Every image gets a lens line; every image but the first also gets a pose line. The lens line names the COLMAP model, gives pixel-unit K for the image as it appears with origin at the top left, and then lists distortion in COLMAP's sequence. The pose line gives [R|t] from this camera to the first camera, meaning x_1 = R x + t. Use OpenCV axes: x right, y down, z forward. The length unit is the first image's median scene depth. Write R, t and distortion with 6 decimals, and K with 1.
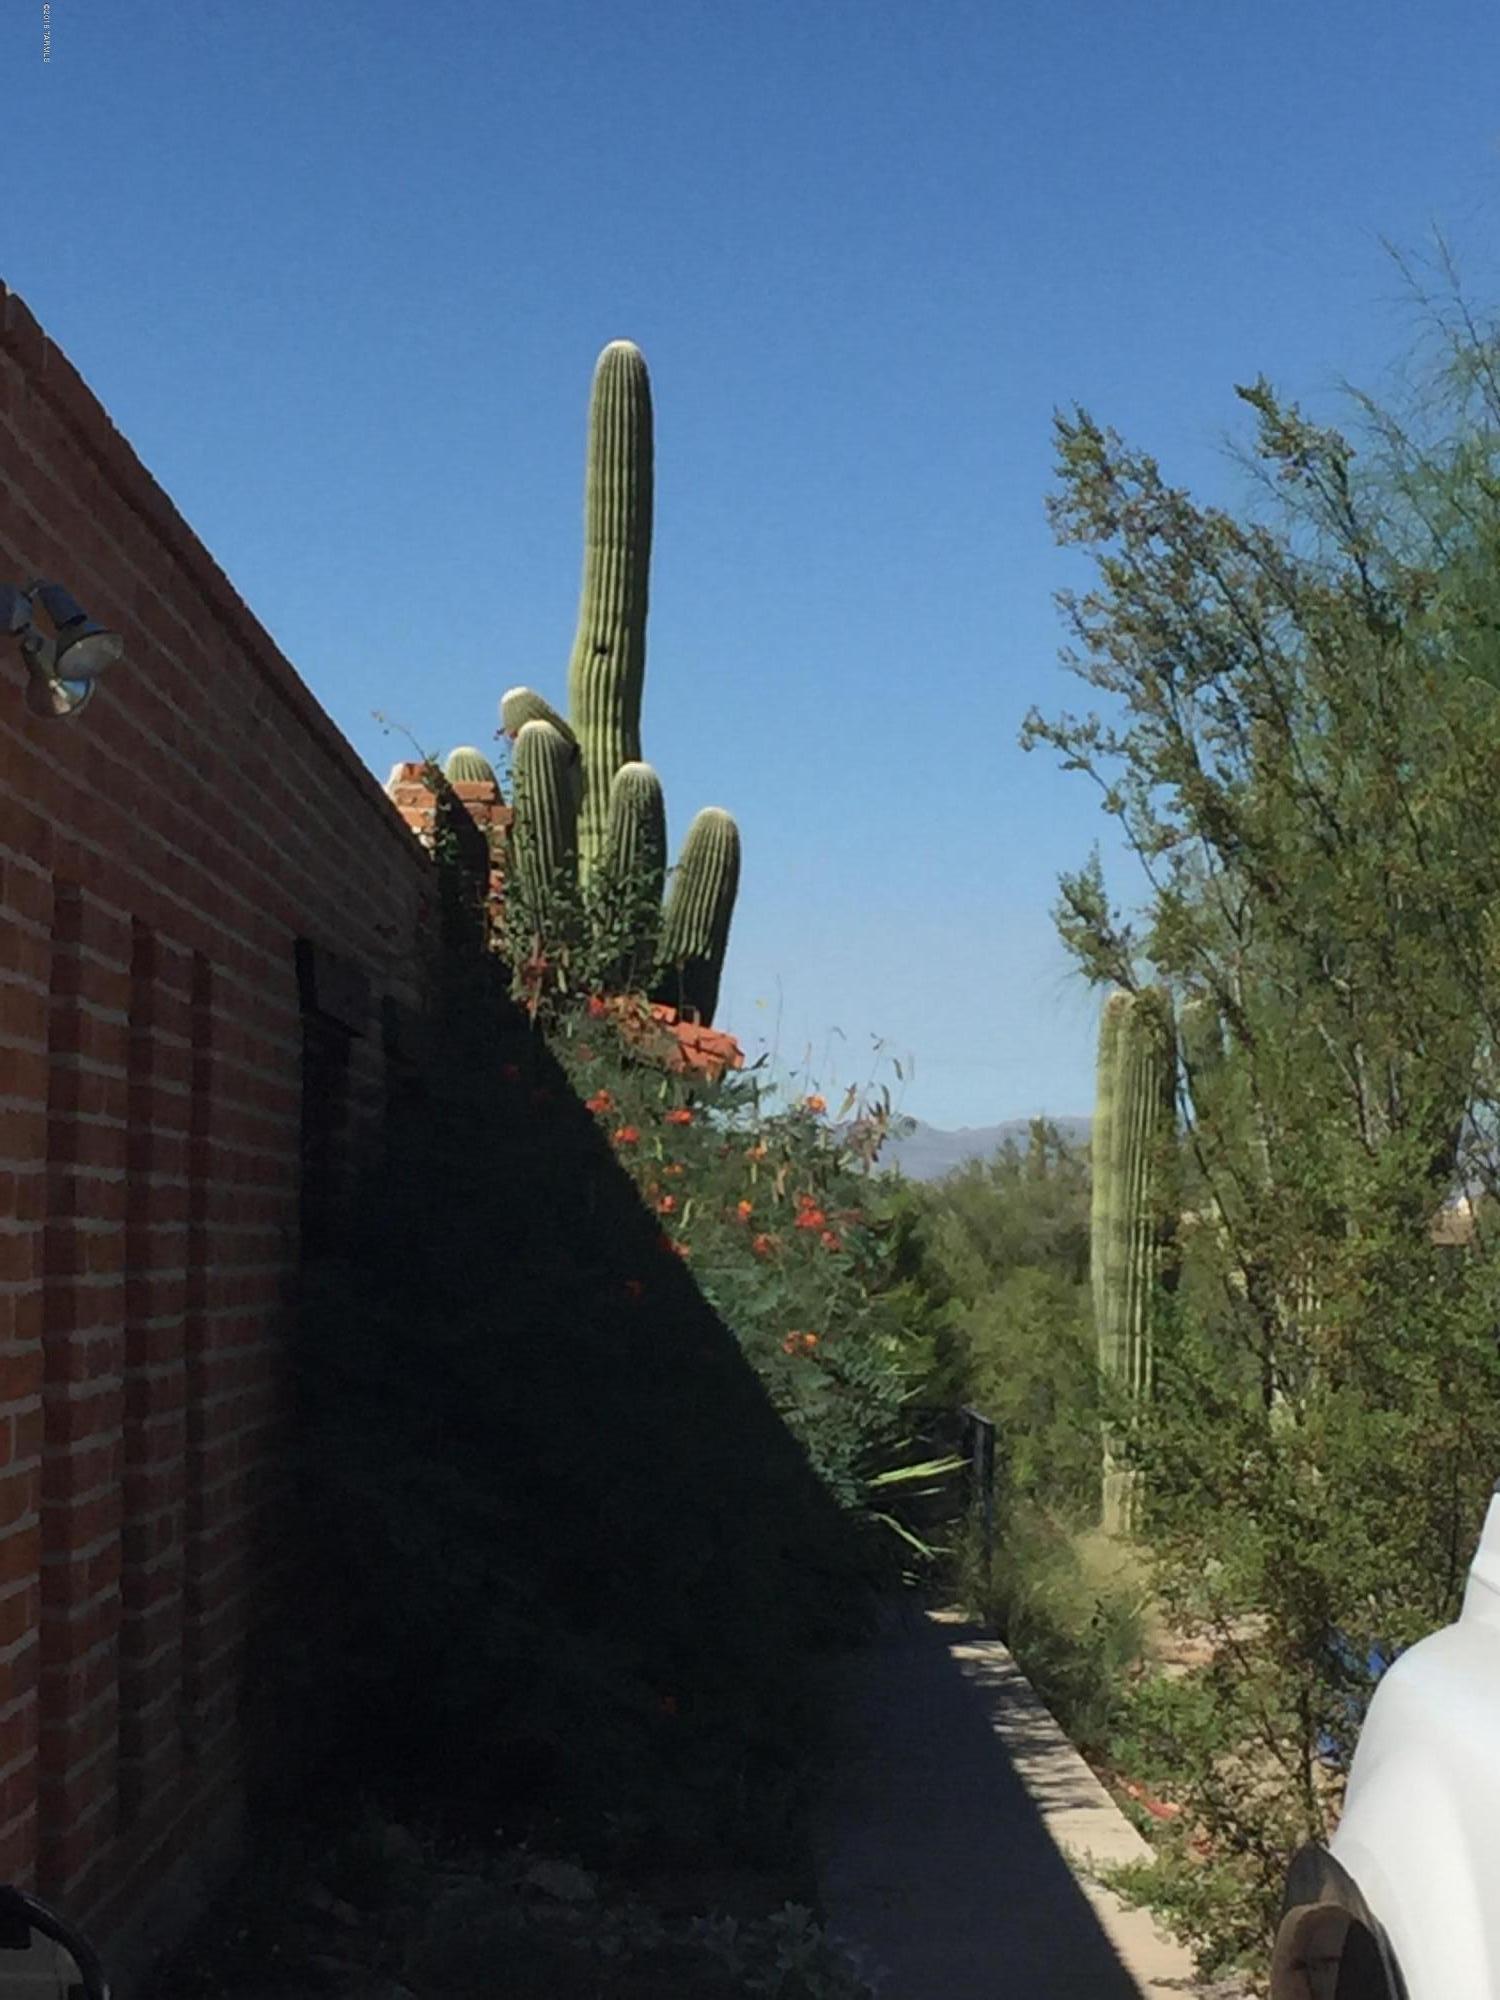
lens RADIAL K [[4861.6, 0, 745.9], [0, 4861.6, 997.7], [0, 0, 1]] dist [0.084356, 0.000000]
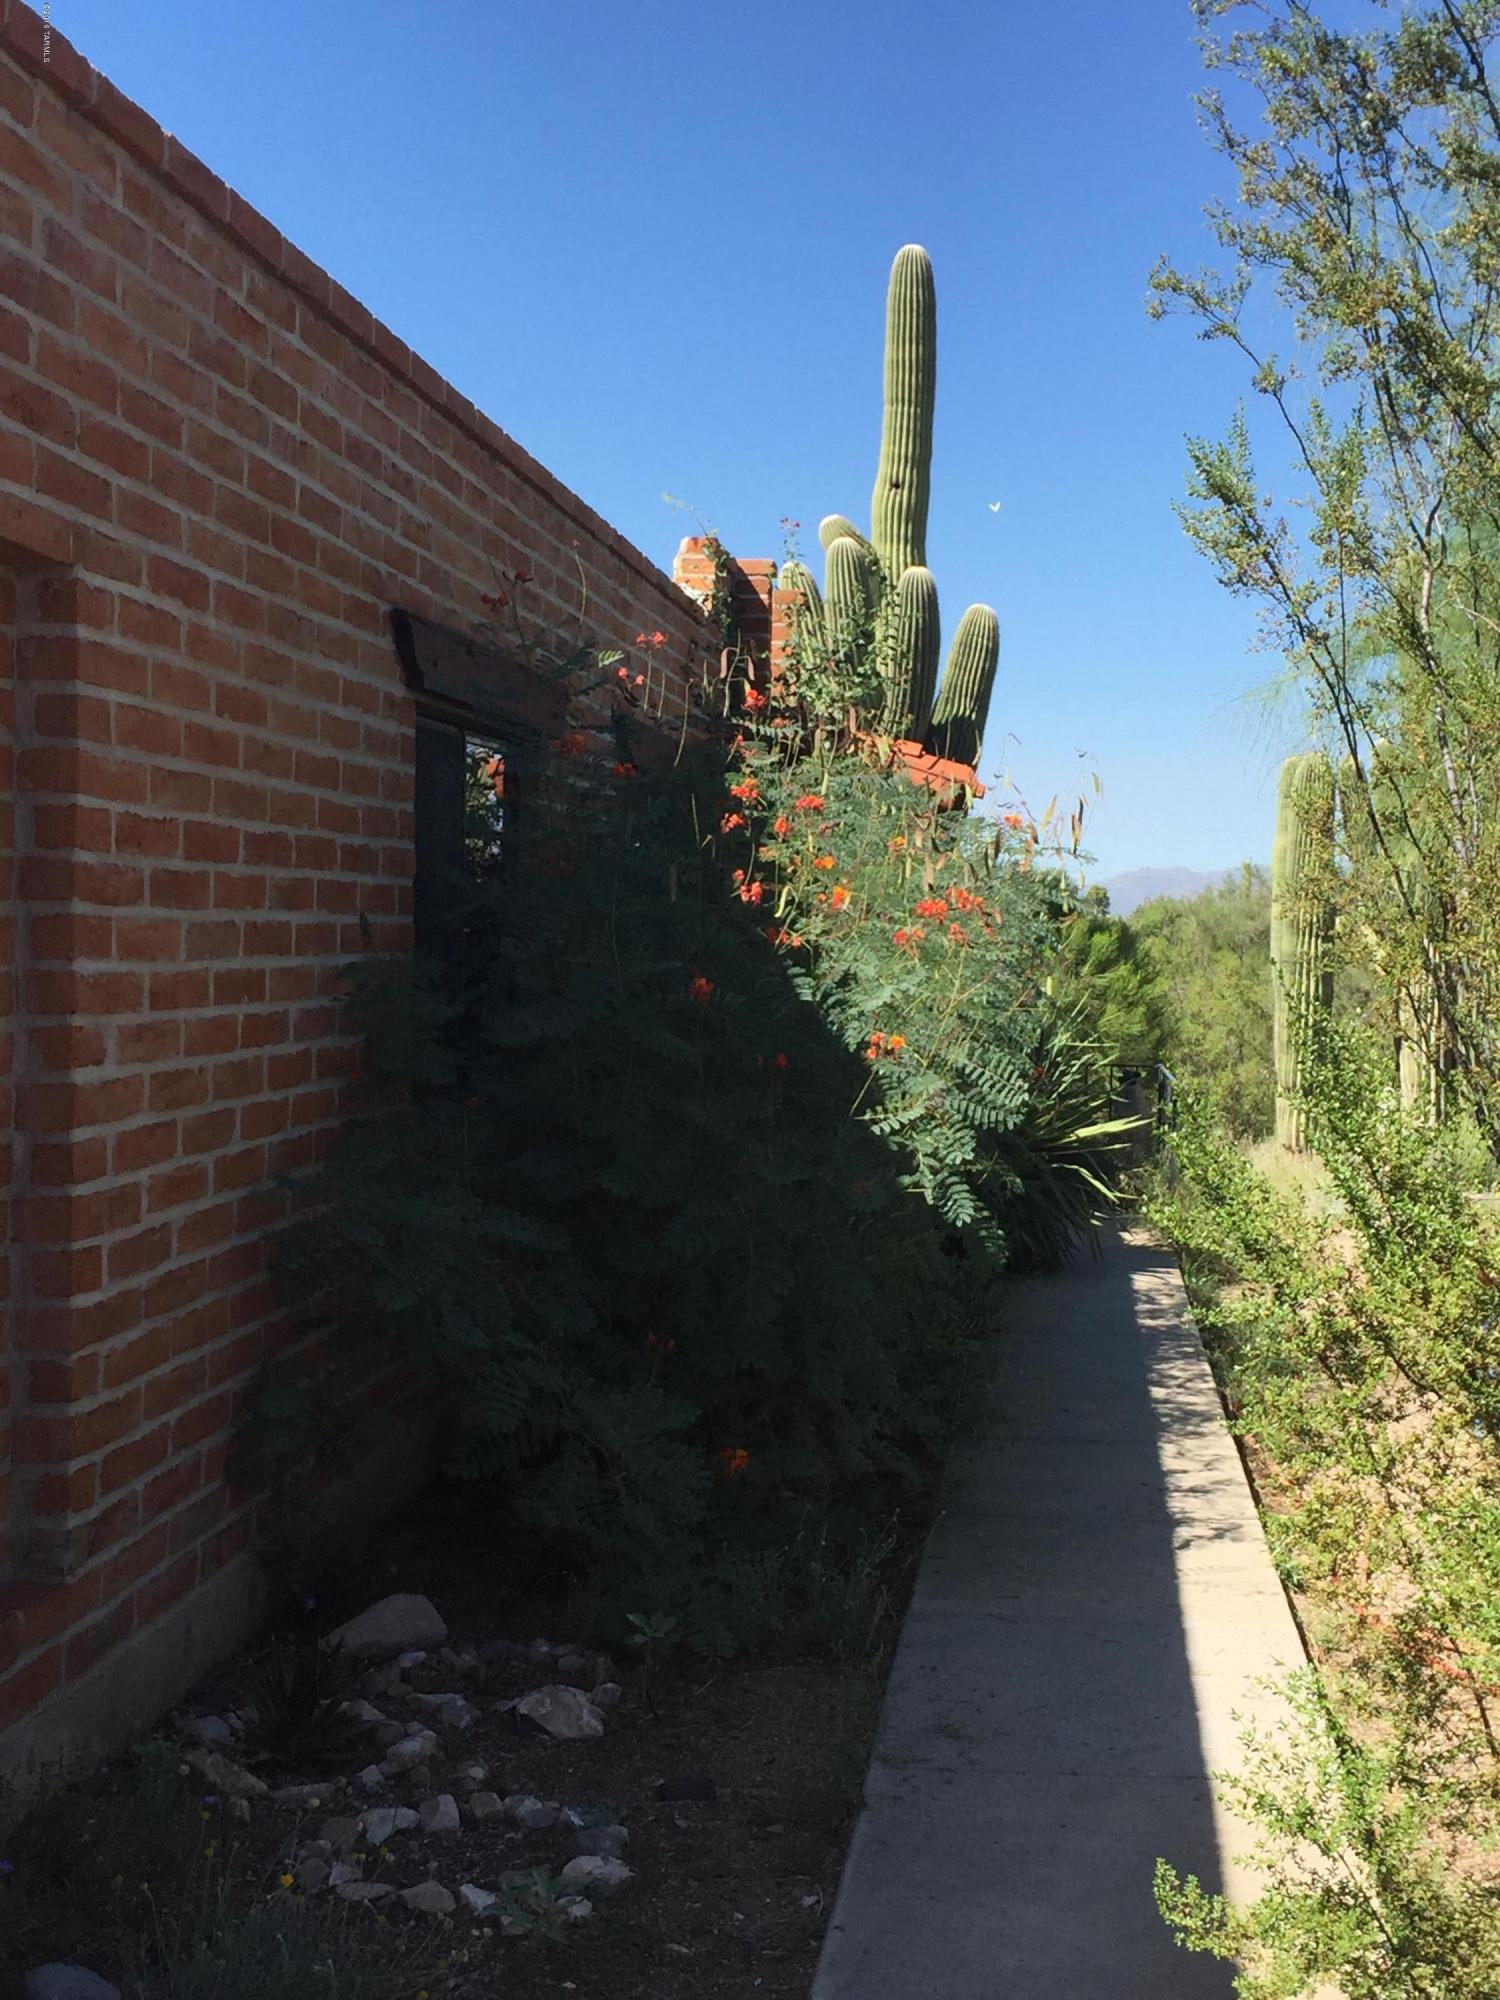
lens RADIAL K [[2695.2, 0, 755.3], [0, 2695.2, 1015.6], [0, 0, 1]] dist [0.028231, 0.000000]
pose [[0.992610, 0.009125, -0.121007, 0.025622], [0.000668, 0.996743, 0.080647, 0.014808], [0.121349, -0.080132, 0.989370, 0.297906]]
